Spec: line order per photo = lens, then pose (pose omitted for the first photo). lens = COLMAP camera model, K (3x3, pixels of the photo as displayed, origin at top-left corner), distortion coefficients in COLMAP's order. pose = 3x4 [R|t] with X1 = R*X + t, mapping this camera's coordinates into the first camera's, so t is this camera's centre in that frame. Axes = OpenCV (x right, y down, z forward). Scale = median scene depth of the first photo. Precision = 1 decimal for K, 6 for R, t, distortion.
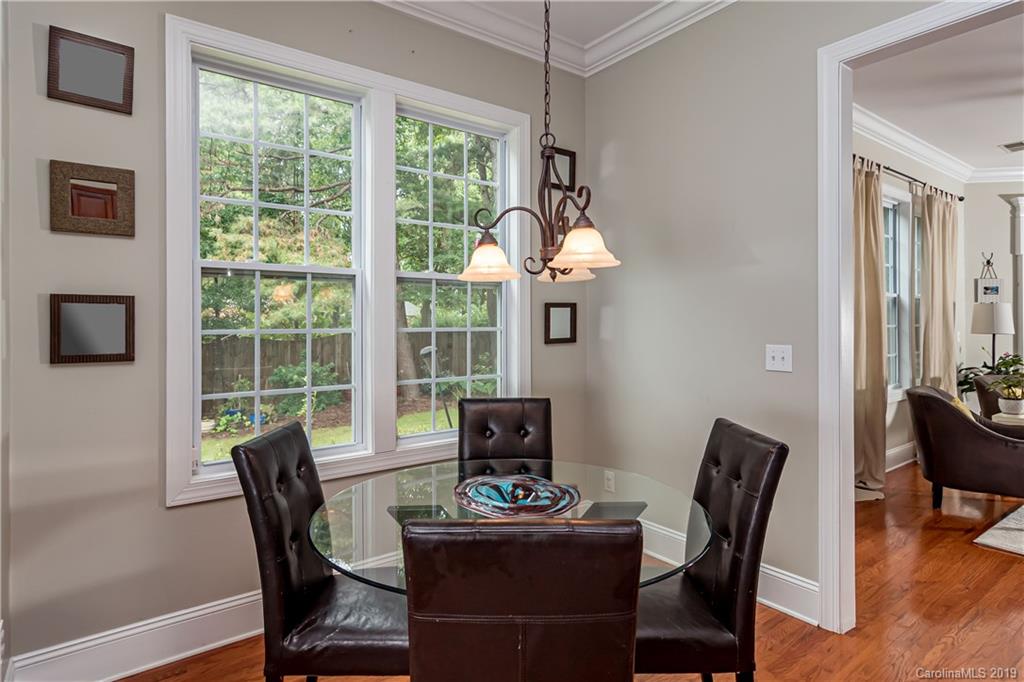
lens RADIAL K [[551.2, 0, 510.6], [0, 551.2, 322.1], [0, 0, 1]] dist [0.001568, 0.000334]
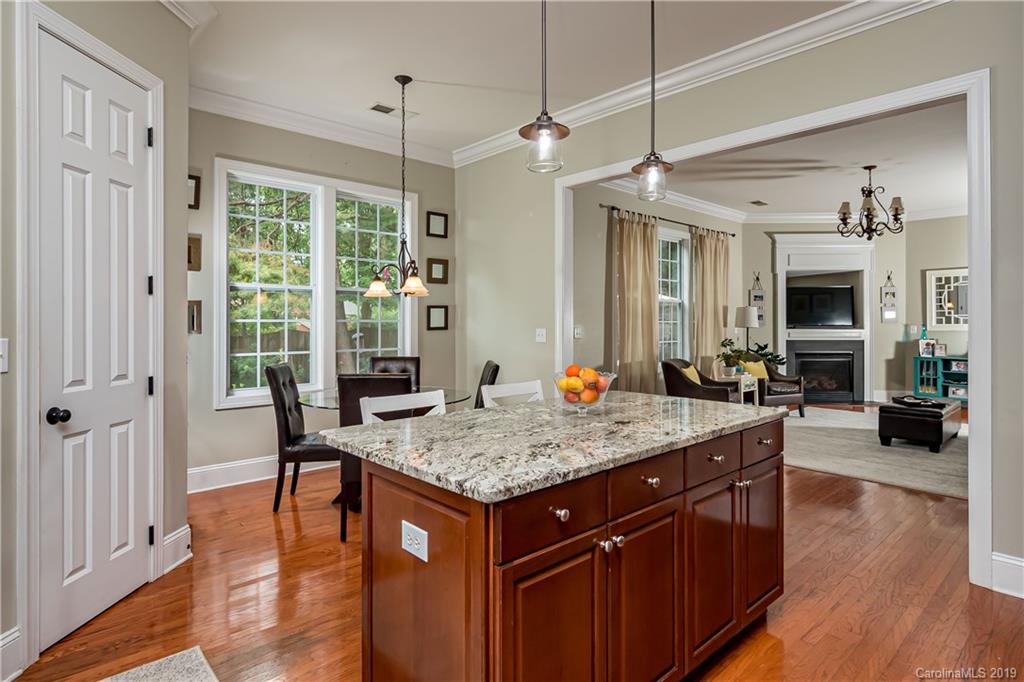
lens RADIAL K [[551.2, 0, 510.6], [0, 551.2, 322.1], [0, 0, 1]] dist [0.001568, 0.000334]
pose [[0.994783, 0.002667, 0.101977, 0.135626], [-0.002655, 0.999996, -0.000250, 0.014102], [-0.101978, -0.000022, 0.994787, -0.650398]]
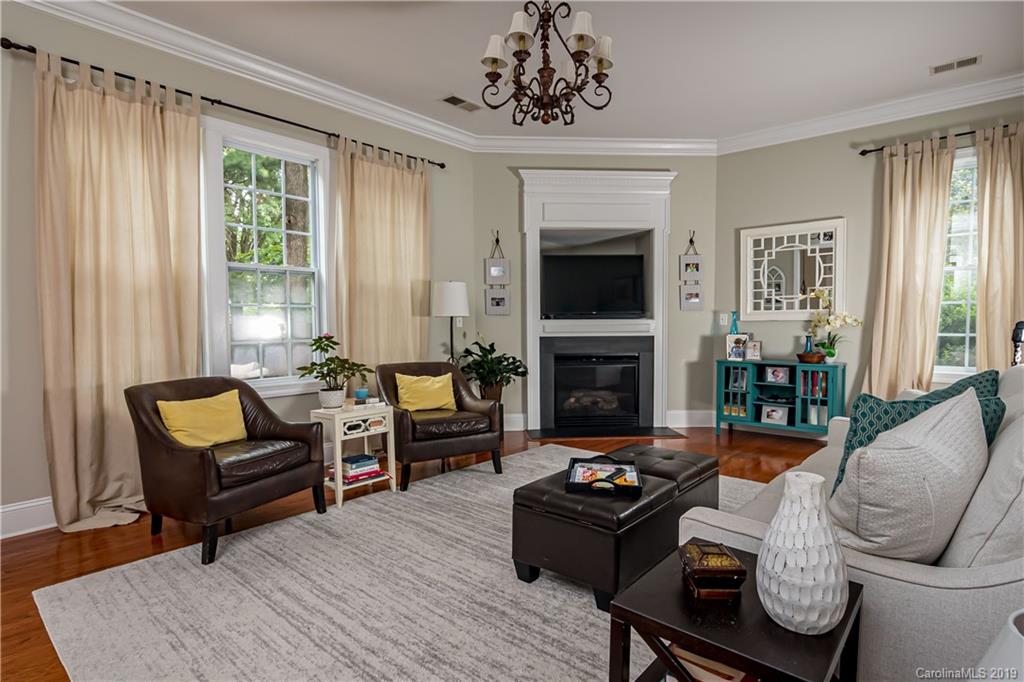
lens RADIAL K [[545.0, 0, 511.2], [0, 545.0, 348.4], [0, 0, 1]] dist [0.001112, 0.000179]
pose [[0.975364, -0.014520, 0.220124, 1.209576], [0.002754, 0.998555, 0.053666, 0.040402], [-0.220586, -0.051738, 0.973994, 0.175699]]
